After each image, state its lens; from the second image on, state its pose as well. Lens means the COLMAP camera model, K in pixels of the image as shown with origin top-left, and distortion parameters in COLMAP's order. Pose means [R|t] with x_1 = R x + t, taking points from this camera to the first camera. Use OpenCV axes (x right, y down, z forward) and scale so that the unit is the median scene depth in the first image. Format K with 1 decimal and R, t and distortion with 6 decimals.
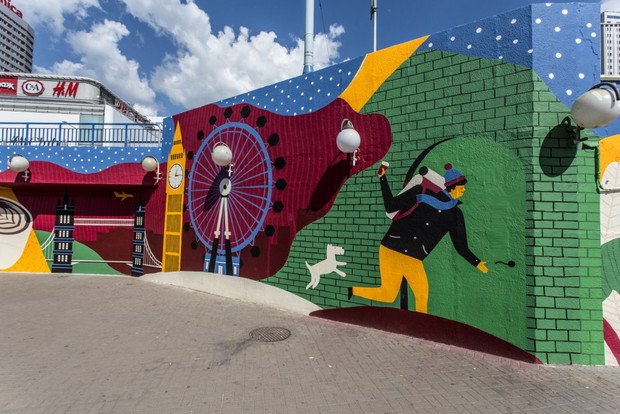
lens RADIAL K [[336.4, 0, 352.0], [0, 336.4, 207.1], [0, 0, 1]] dist [-0.002363, -0.000047]
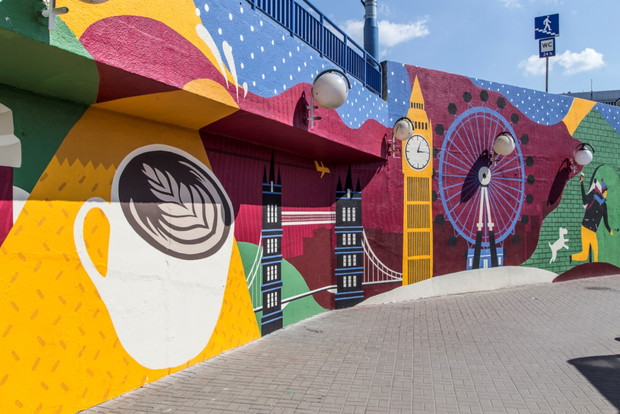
lens RADIAL K [[593.4, 0, 310.0], [0, 593.4, 207.0], [0, 0, 1]] dist [-0.003121, 0.007105]
pose [[0.333500, -0.005786, 0.942732, -2.054806], [-0.034745, 0.999226, 0.018424, 0.013359], [-0.942109, -0.038900, 0.333041, 0.884748]]
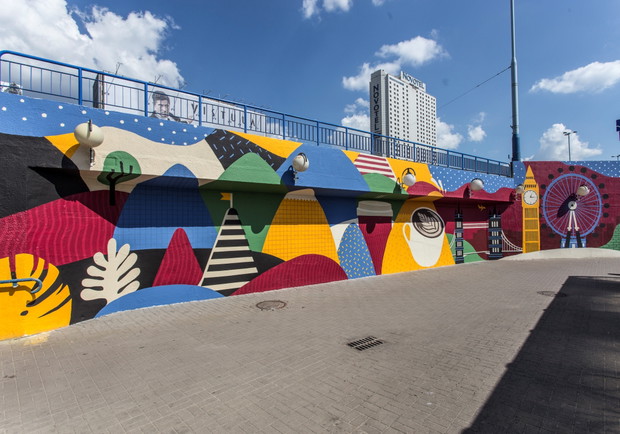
lens RADIAL K [[342.2, 0, 310.0], [0, 342.2, 217.0], [0, 0, 1]] dist [0.002657, 0.001362]
pose [[0.772312, -0.014555, 0.635076, -2.854238], [-0.003425, 0.999628, 0.027075, -0.039433], [-0.635234, -0.023085, 0.771975, 0.397428]]
